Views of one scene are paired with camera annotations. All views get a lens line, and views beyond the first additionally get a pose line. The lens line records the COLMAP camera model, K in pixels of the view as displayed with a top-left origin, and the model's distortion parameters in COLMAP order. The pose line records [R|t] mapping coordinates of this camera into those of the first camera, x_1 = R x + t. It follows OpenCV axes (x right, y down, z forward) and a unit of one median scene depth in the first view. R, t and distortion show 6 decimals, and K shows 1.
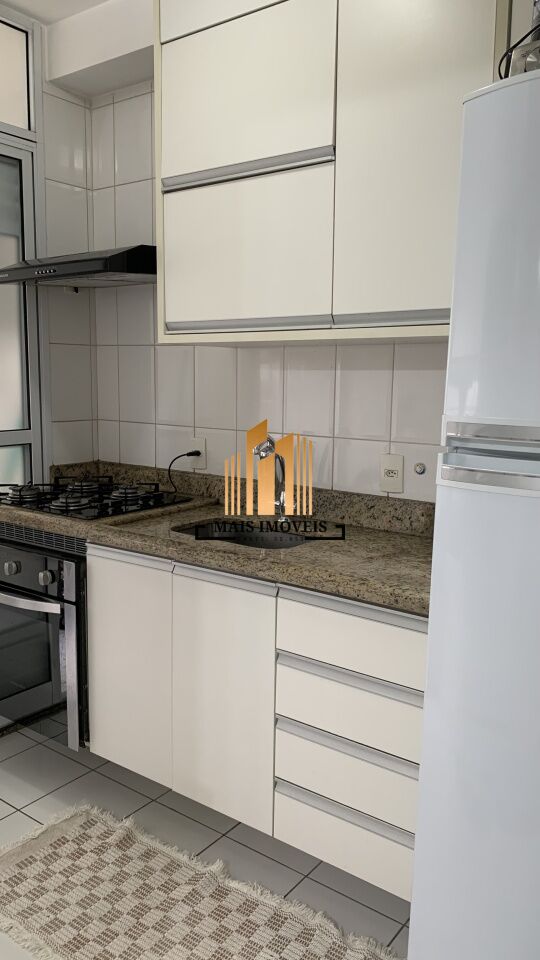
lens RADIAL K [[740.5, 0, 272.4], [0, 740.5, 477.6], [0, 0, 1]] dist [0.058540, -0.084479]
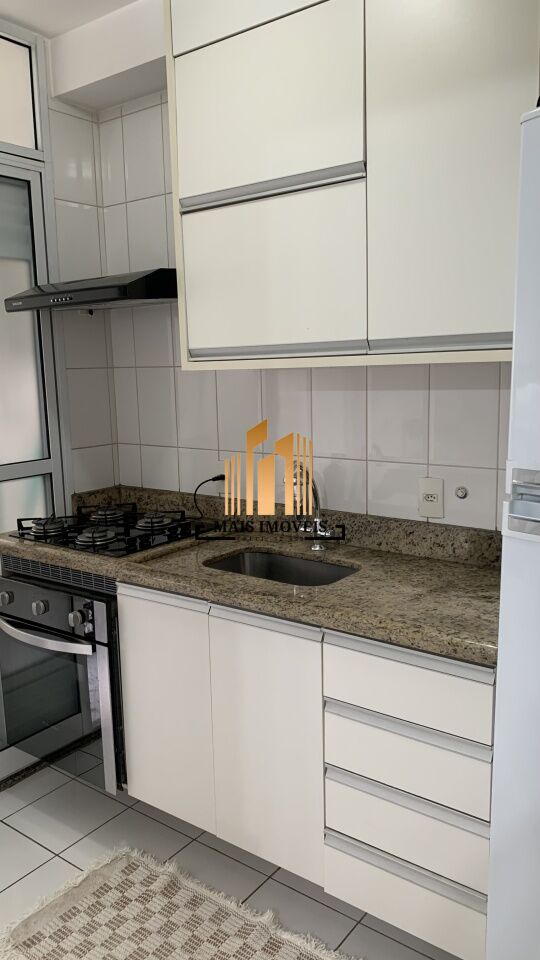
lens RADIAL K [[740.5, 0, 267.6], [0, 740.5, 481.1], [0, 0, 1]] dist [0.058540, -0.084479]
pose [[0.999170, -0.037389, -0.016138, -0.033283], [0.037702, 0.999098, 0.019530, -0.053764], [0.015394, -0.020122, 0.999679, 0.040527]]
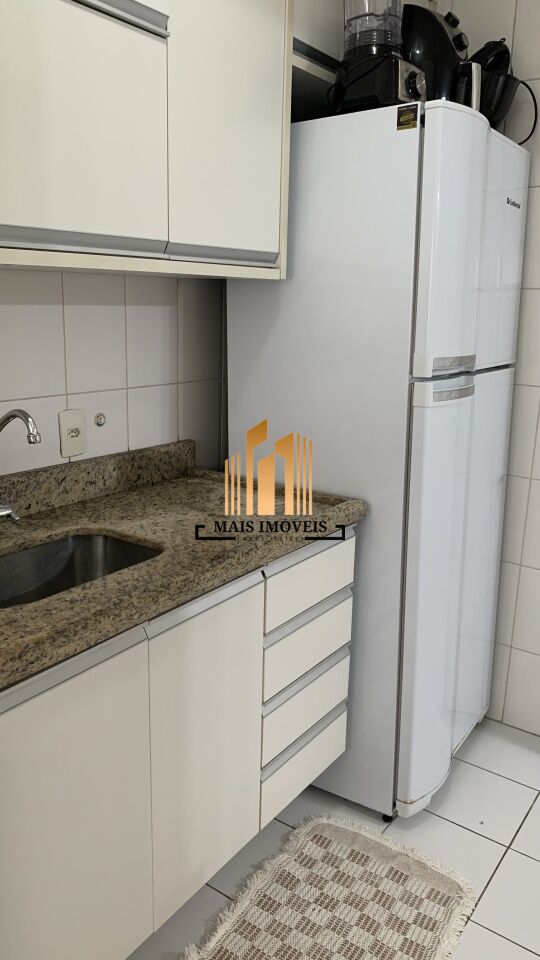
lens RADIAL K [[740.5, 0, 272.9], [0, 740.5, 477.3], [0, 0, 1]] dist [0.058540, -0.084479]
pose [[-0.045801, -0.248210, 0.967623, -0.659142], [0.106827, 0.961868, 0.251791, -0.142092], [-0.993222, 0.114900, -0.017539, 0.800469]]
